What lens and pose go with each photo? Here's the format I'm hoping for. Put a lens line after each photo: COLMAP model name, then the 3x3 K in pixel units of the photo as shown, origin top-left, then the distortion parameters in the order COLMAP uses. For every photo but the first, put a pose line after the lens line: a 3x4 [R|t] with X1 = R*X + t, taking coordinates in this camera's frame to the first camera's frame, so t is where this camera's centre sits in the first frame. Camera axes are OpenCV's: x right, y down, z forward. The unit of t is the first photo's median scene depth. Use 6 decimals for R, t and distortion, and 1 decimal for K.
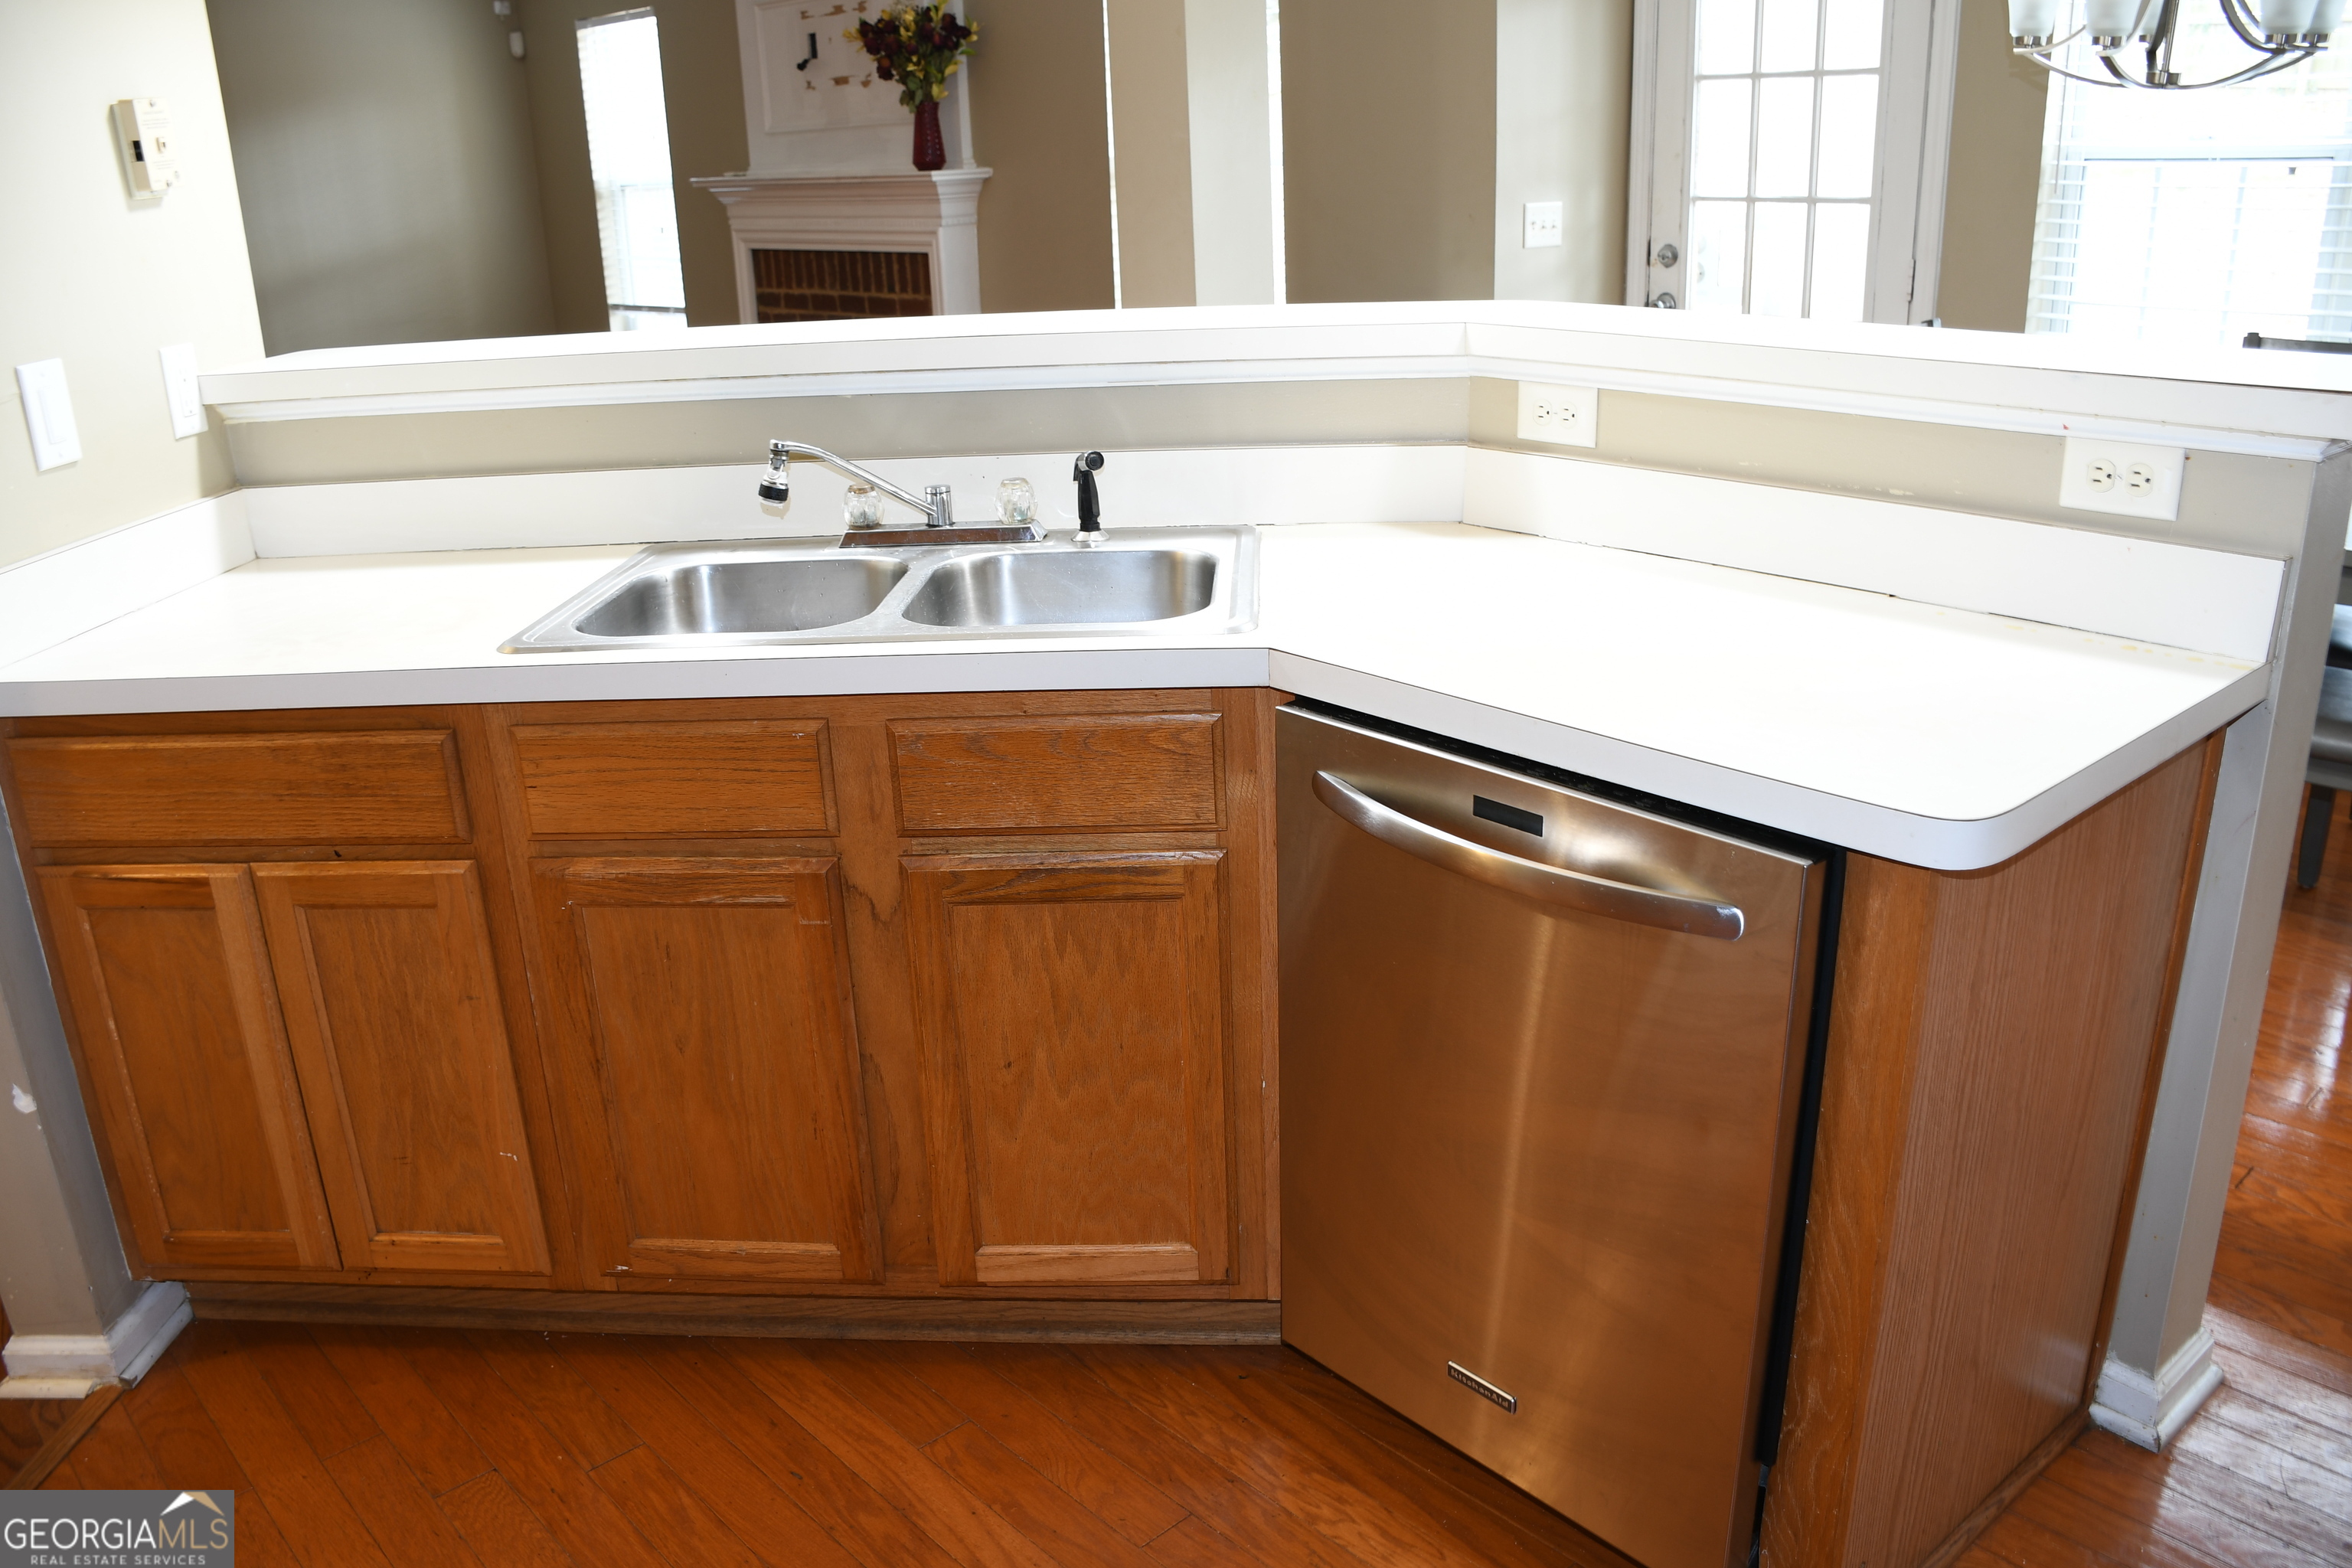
lens RADIAL K [[1840.1, 0, 1176.0], [0, 1840.1, 784.0], [0, 0, 1]] dist [-0.150902, 0.102506]
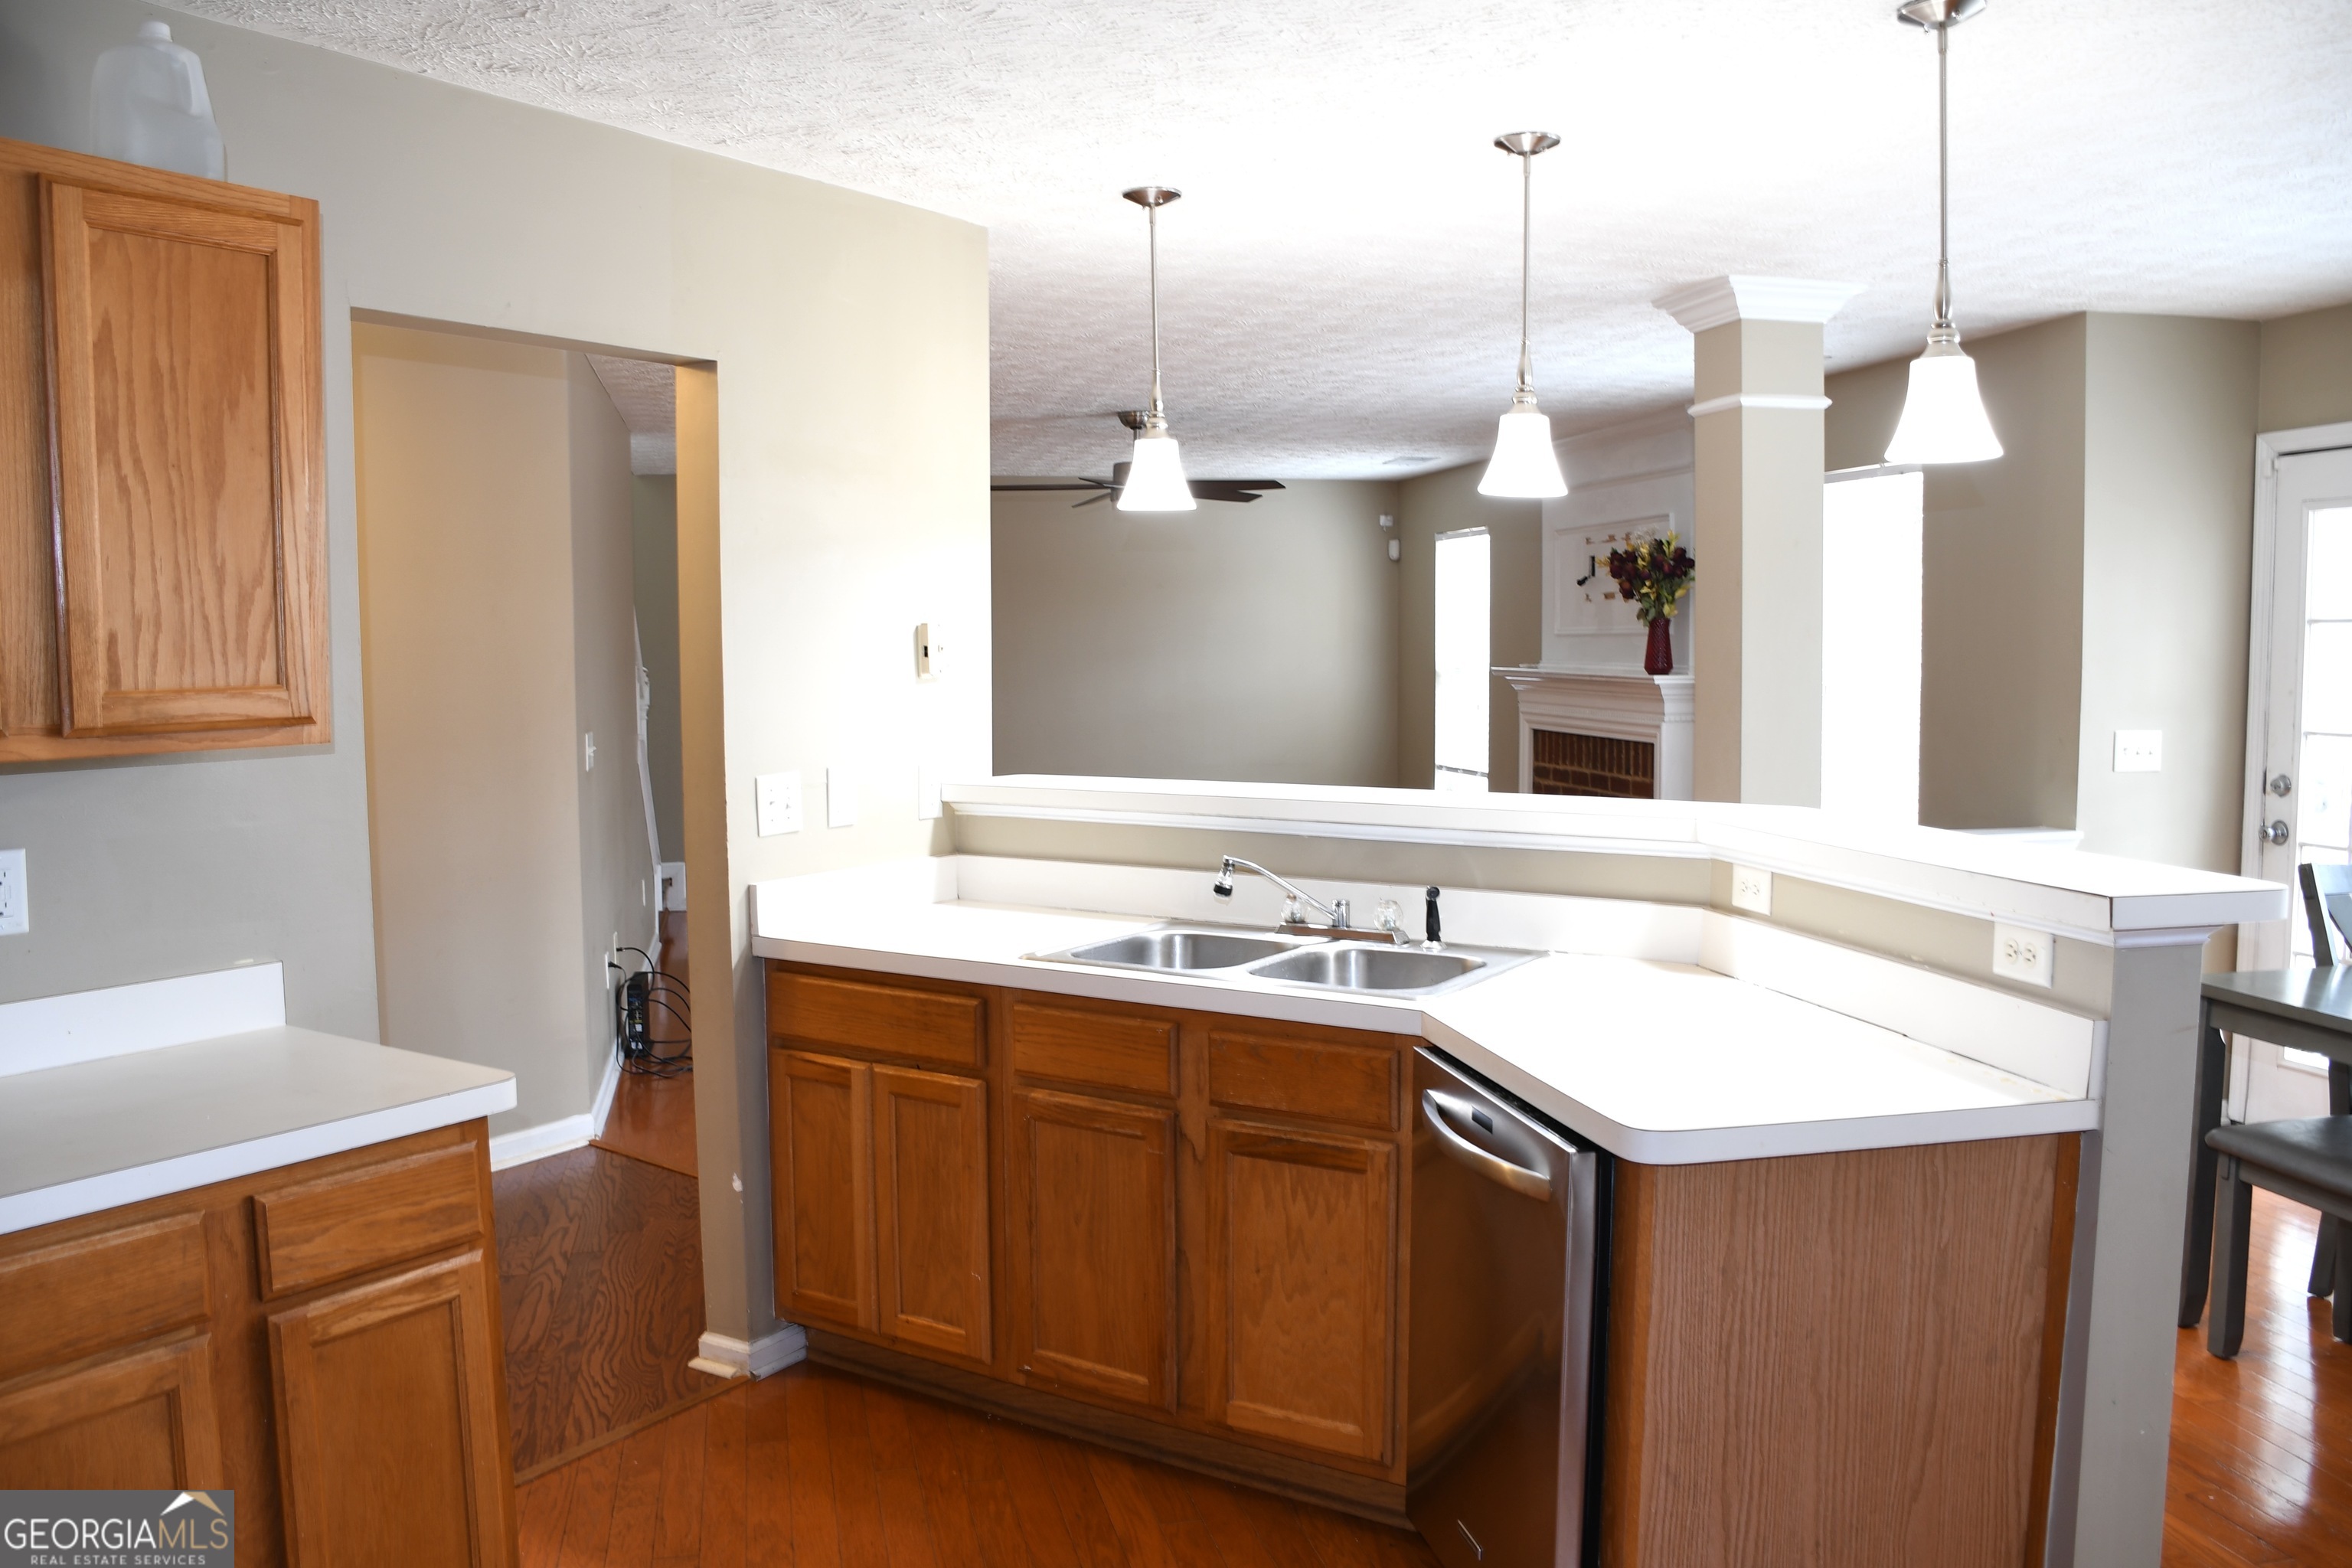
lens RADIAL K [[1840.1, 0, 1176.0], [0, 1840.1, 784.0], [0, 0, 1]] dist [-0.150902, 0.102506]
pose [[0.868377, 0.068839, -0.491103, 0.500122], [-0.189883, 0.961002, -0.201047, 0.074328], [0.458111, 0.267836, 0.847583, -0.363197]]
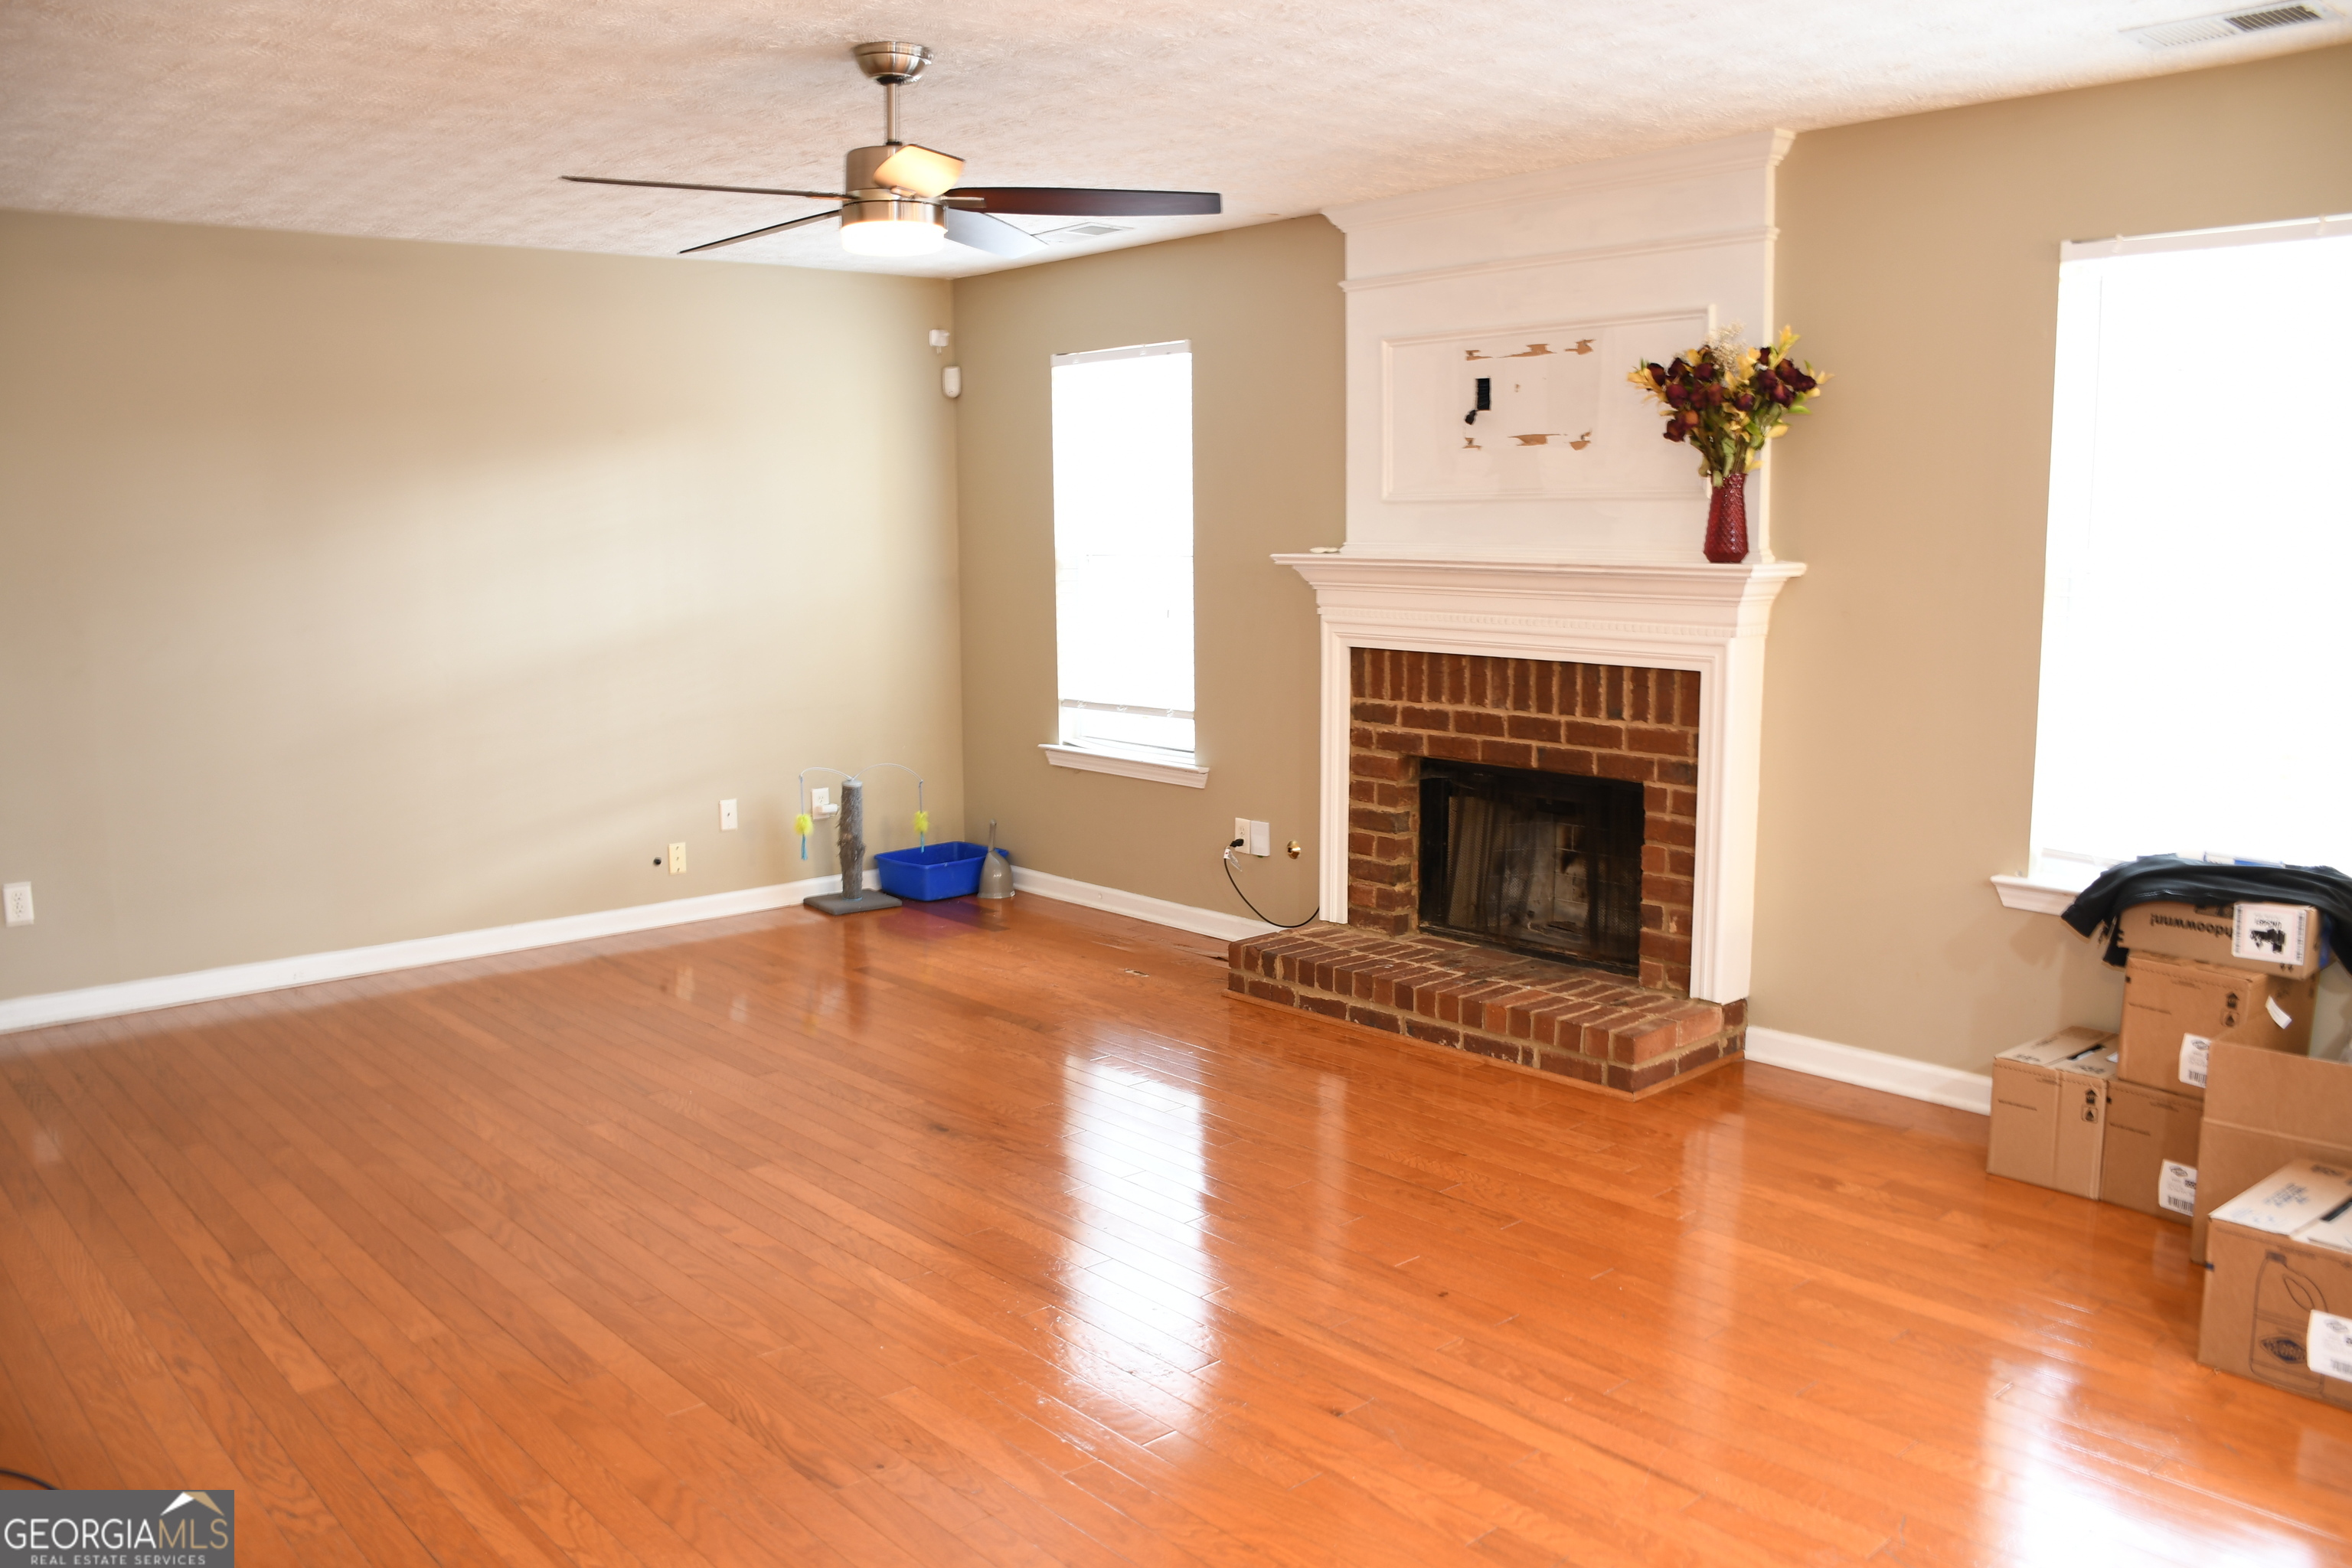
lens RADIAL K [[1840.1, 0, 1176.0], [0, 1840.1, 784.0], [0, 0, 1]] dist [-0.150902, 0.102506]
pose [[0.999410, 0.028965, -0.018454, -0.970080], [-0.032036, 0.979878, -0.197011, -0.275585], [0.012377, 0.197486, 0.980227, 0.812035]]
